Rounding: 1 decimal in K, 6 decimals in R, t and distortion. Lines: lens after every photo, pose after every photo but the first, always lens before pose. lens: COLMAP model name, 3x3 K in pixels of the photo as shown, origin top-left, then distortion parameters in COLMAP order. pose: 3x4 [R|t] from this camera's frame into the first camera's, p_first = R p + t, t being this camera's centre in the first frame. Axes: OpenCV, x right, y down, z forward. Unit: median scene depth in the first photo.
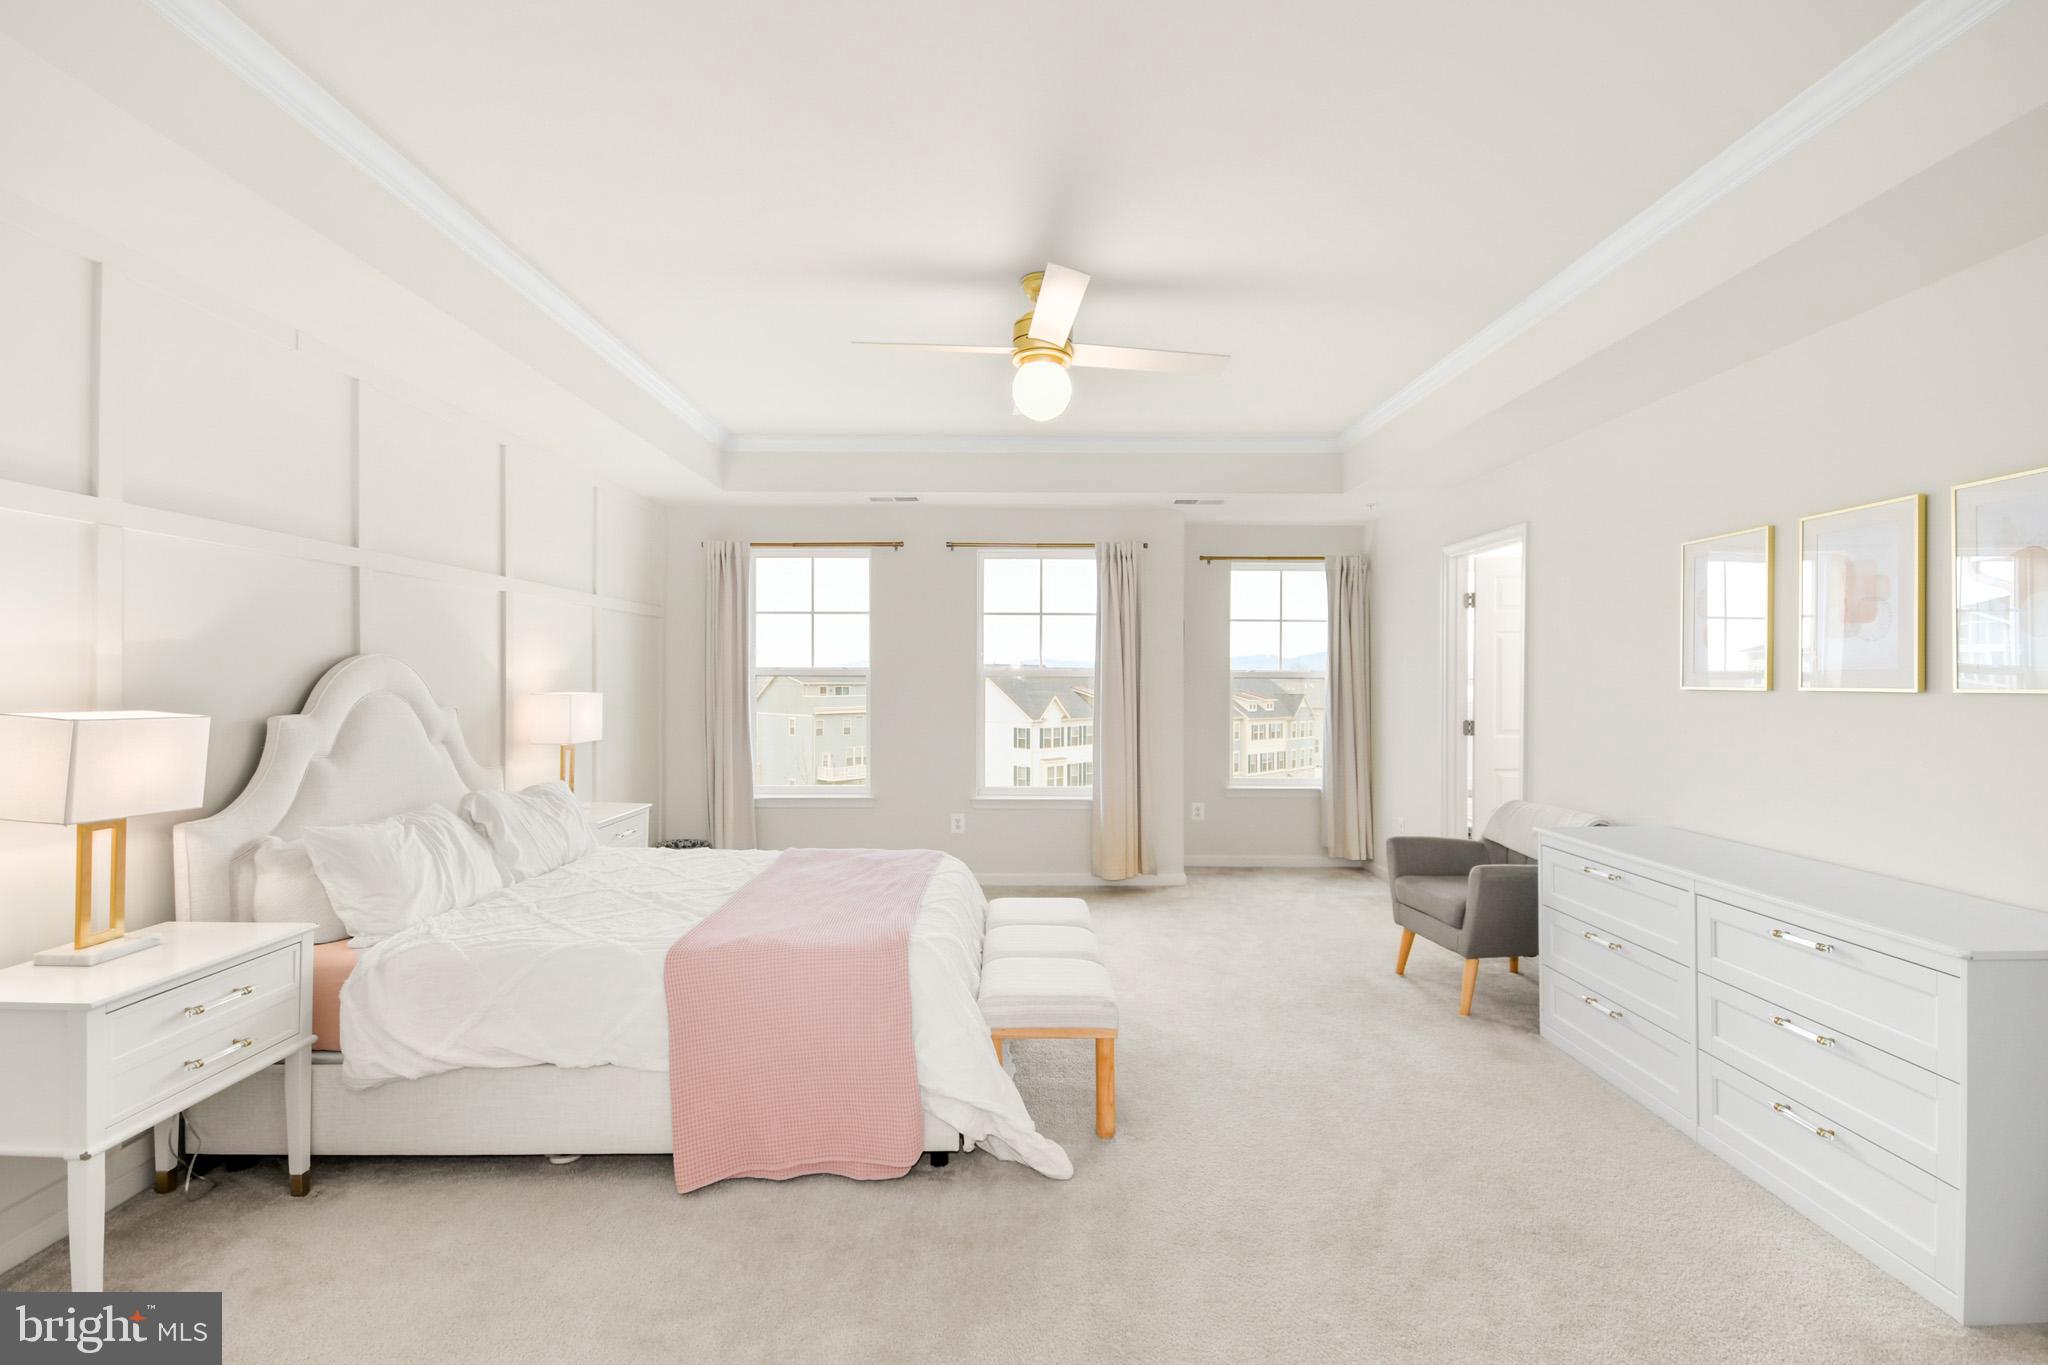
lens RADIAL K [[926.3, 0, 1024.0], [0, 926.3, 682.5], [0, 0, 1]] dist [0.020416, -0.011422]
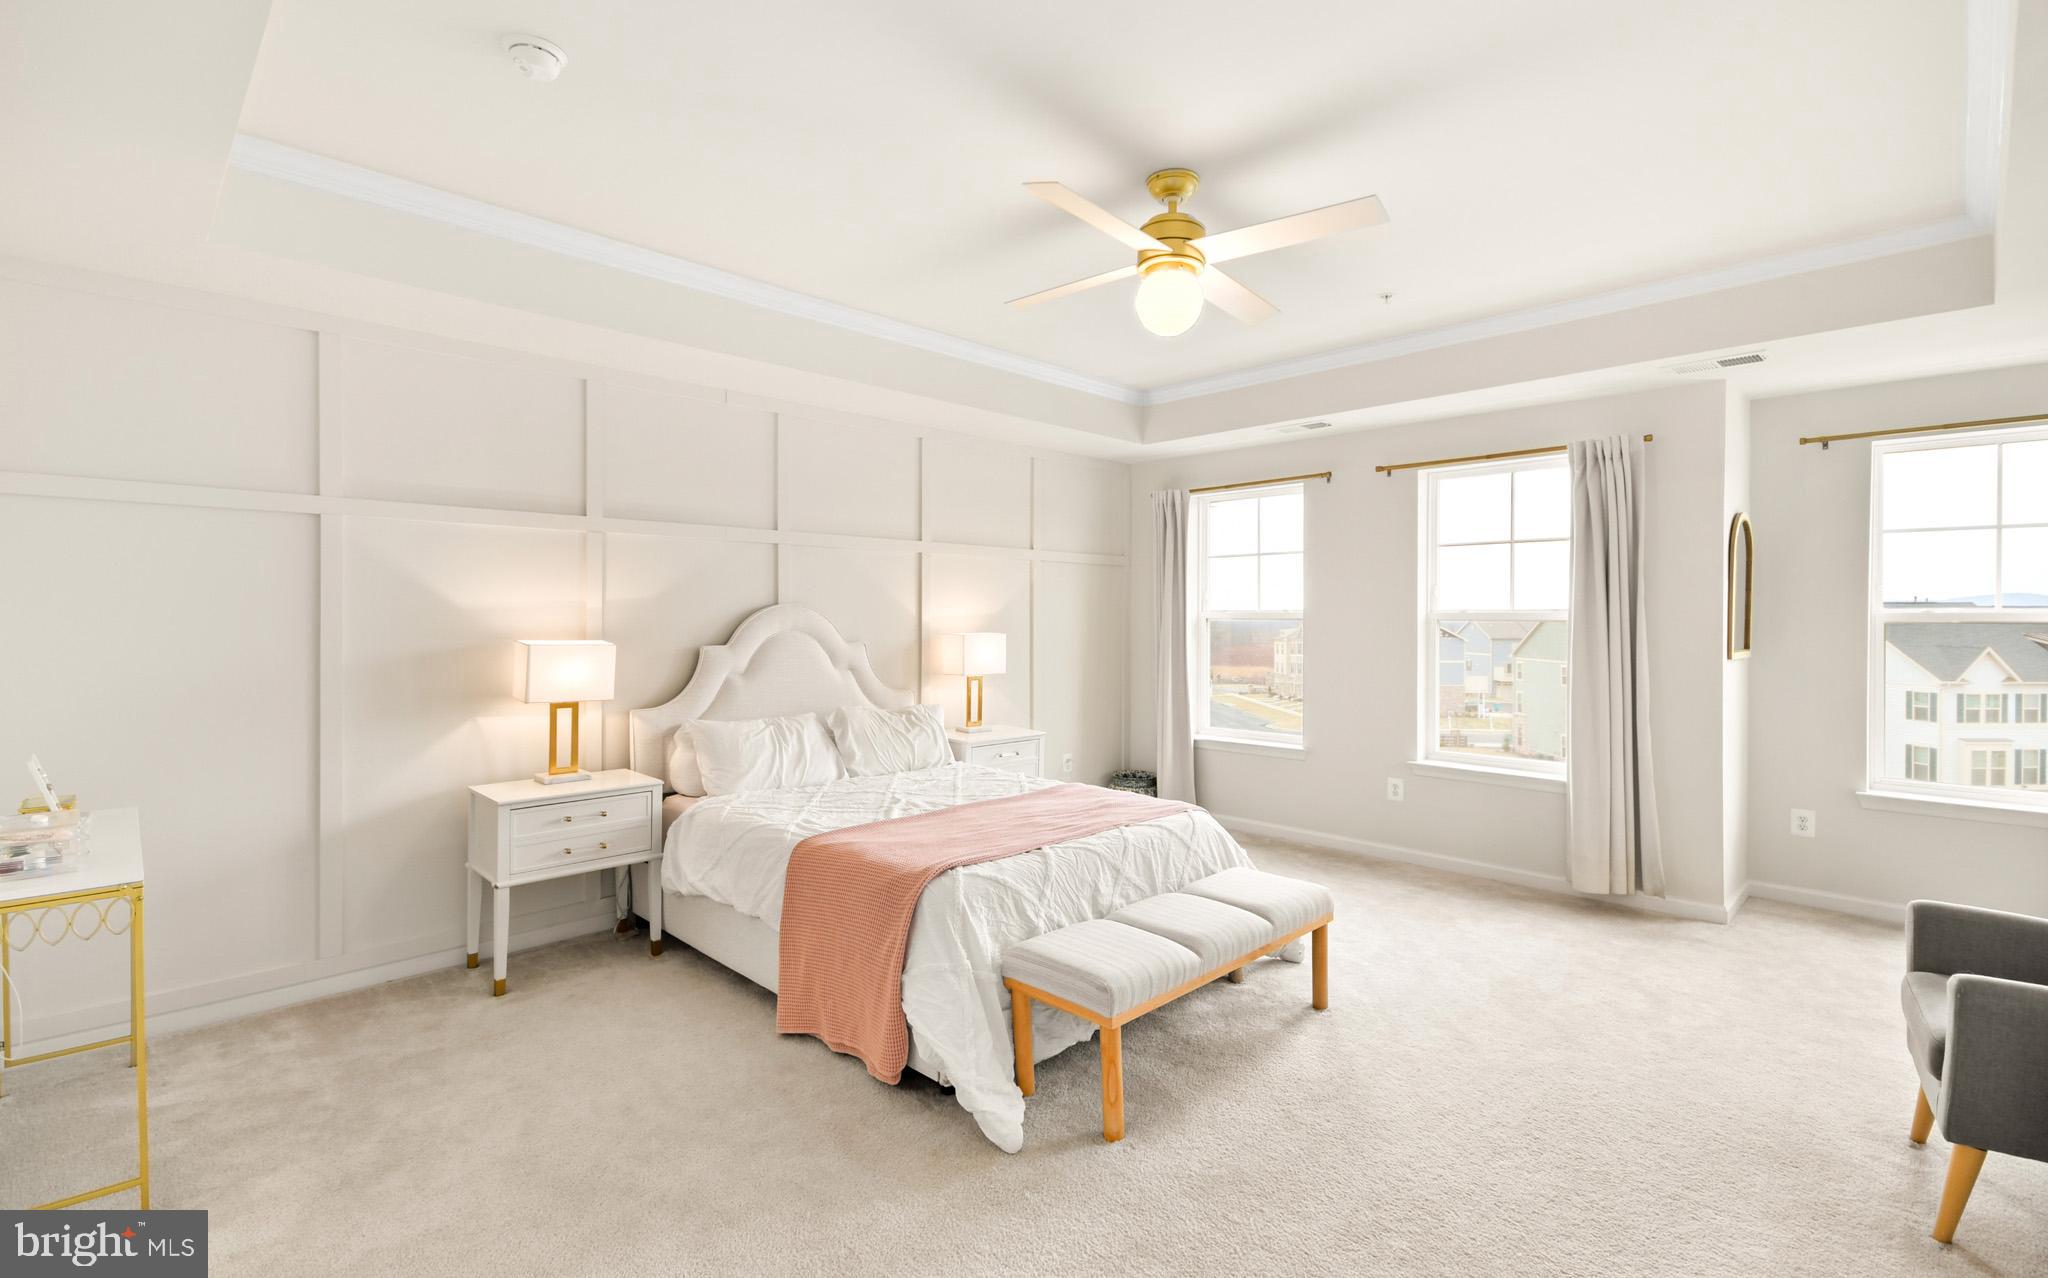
lens RADIAL K [[928.6, 0, 1017.8], [0, 928.6, 619.8], [0, 0, 1]] dist [0.001313, 0.000074]
pose [[0.696761, 0.000175, -0.717303, 0.447940], [-0.004143, 0.999984, -0.003780, -0.002300], [0.717291, 0.005606, 0.696751, 0.212579]]
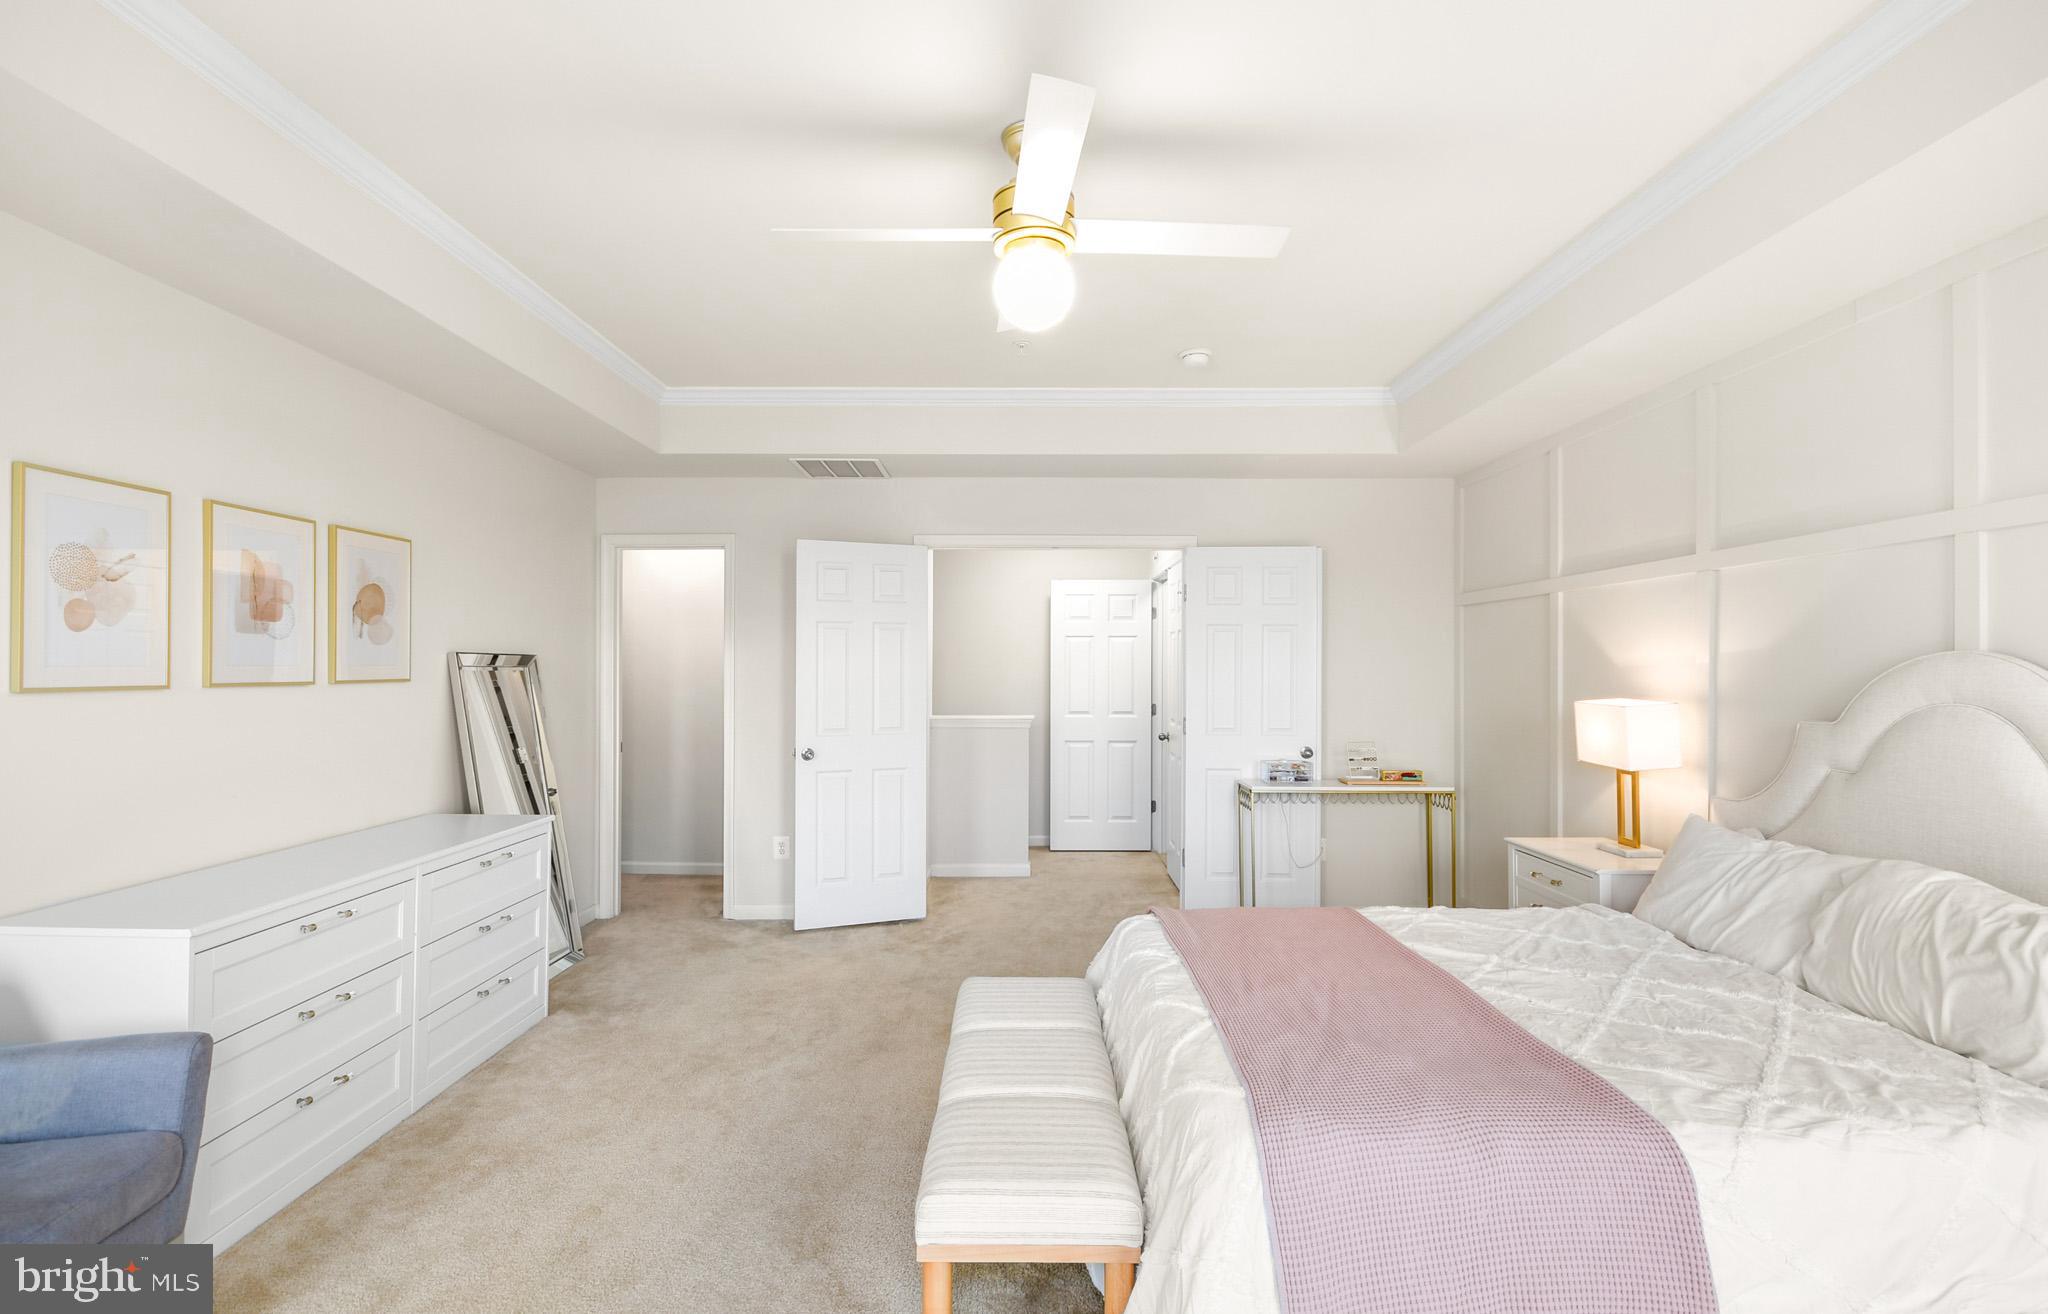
lens RADIAL K [[930.1, 0, 1021.3], [0, 930.1, 674.1], [0, 0, 1]] dist [0.009773, -0.000517]
pose [[-0.999993, 0.003243, 0.001949, 0.024257], [0.003264, 0.999936, 0.010867, -0.019072], [-0.001914, 0.010873, -0.999939, 1.381400]]
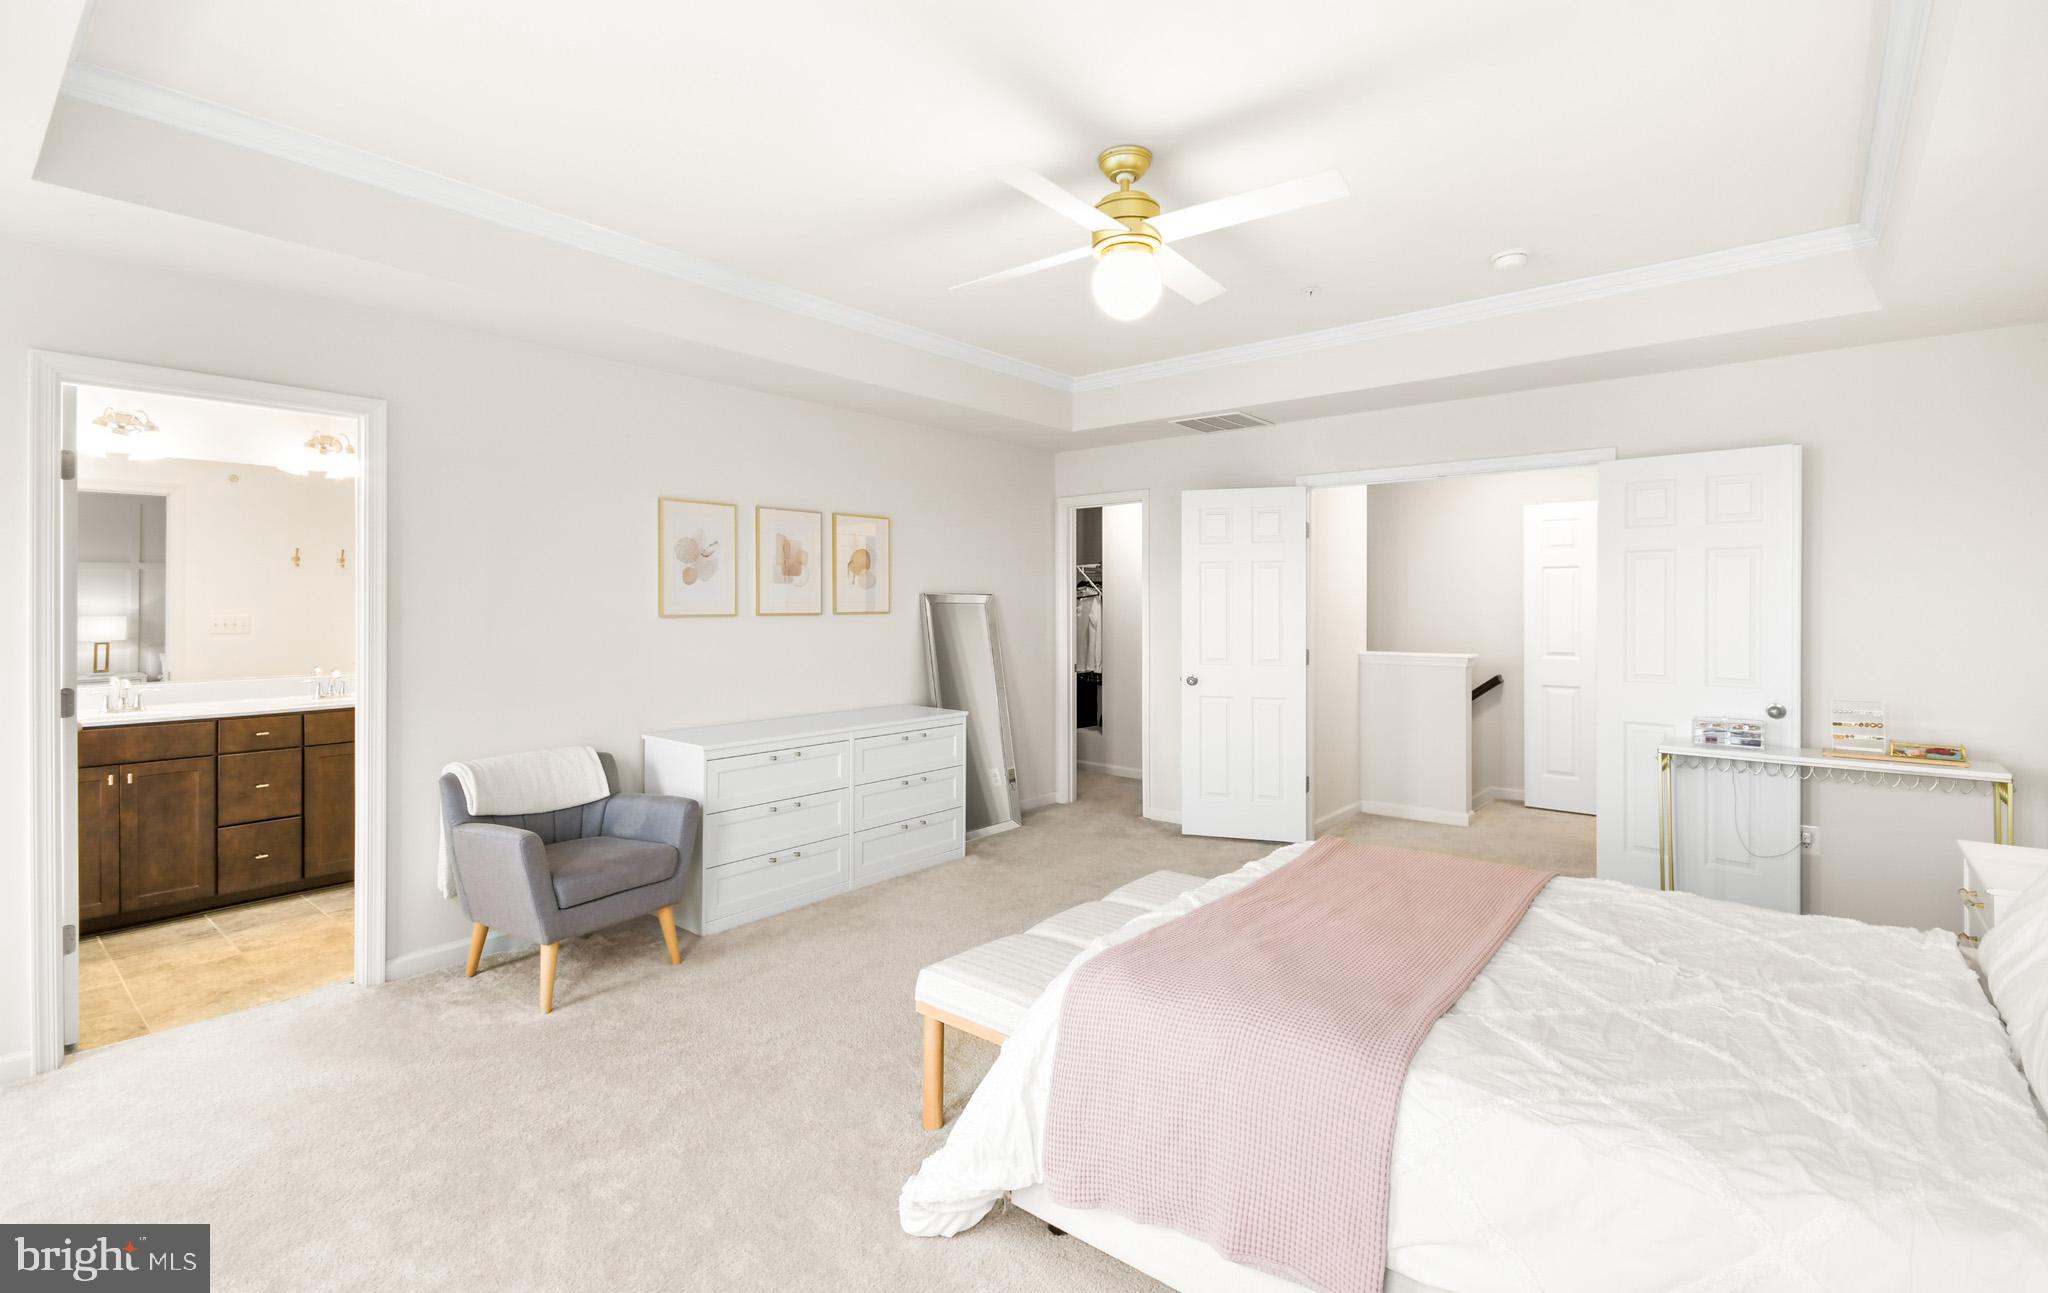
lens RADIAL K [[929.8, 0, 1021.2], [0, 929.8, 618.5], [0, 0, 1]] dist [0.013631, -0.000187]
pose [[-0.768882, -0.004125, 0.639378, -0.371608], [0.006918, 0.999867, 0.014770, -0.015226], [-0.639354, 0.015780, -0.768751, 1.384069]]
